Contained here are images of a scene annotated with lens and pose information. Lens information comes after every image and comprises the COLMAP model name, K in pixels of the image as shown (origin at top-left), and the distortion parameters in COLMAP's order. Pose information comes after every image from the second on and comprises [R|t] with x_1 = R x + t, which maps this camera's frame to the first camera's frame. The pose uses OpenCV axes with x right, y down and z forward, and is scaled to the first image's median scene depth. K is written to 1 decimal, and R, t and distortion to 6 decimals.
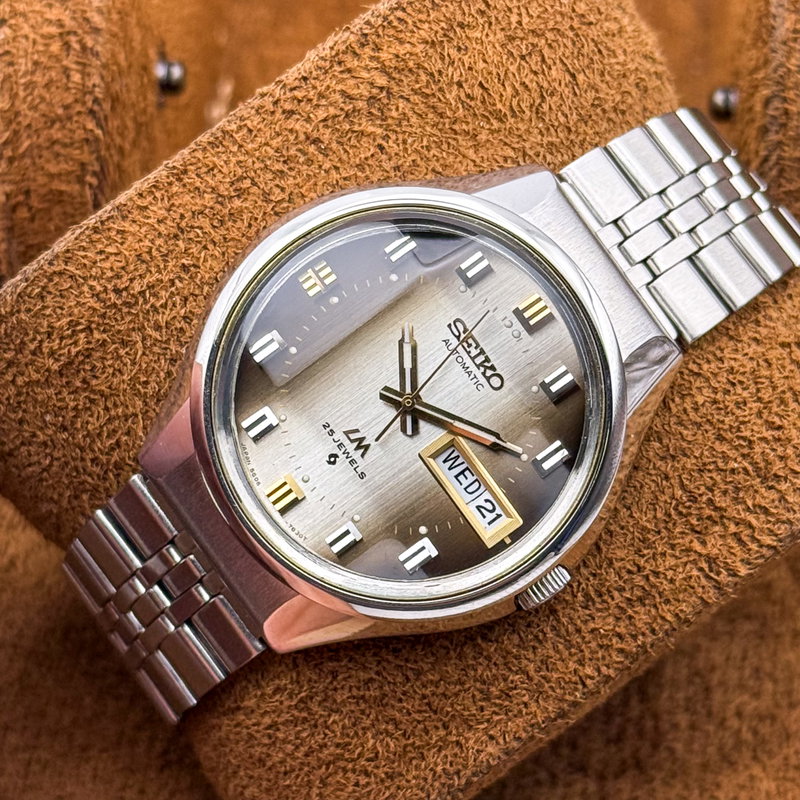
lens RADIAL K [[2642.2, 0, 400.0], [0, 2642.2, 400.0], [0, 0, 1]] dist [0.433080, 1.274662]
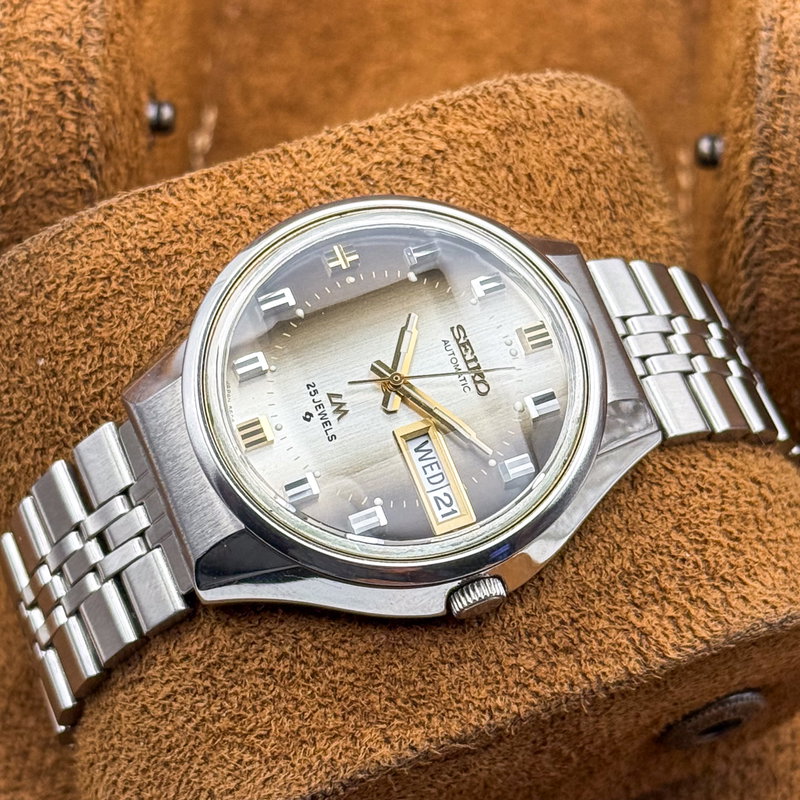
lens RADIAL K [[2642.2, 0, 400.0], [0, 2642.2, 400.0], [0, 0, 1]] dist [0.433080, 1.274662]
pose [[0.966187, 0.256274, -0.028392, 0.034115], [-0.250255, 0.905542, -0.342588, 0.343457], [-0.062087, 0.338109, 0.939057, 0.038421]]
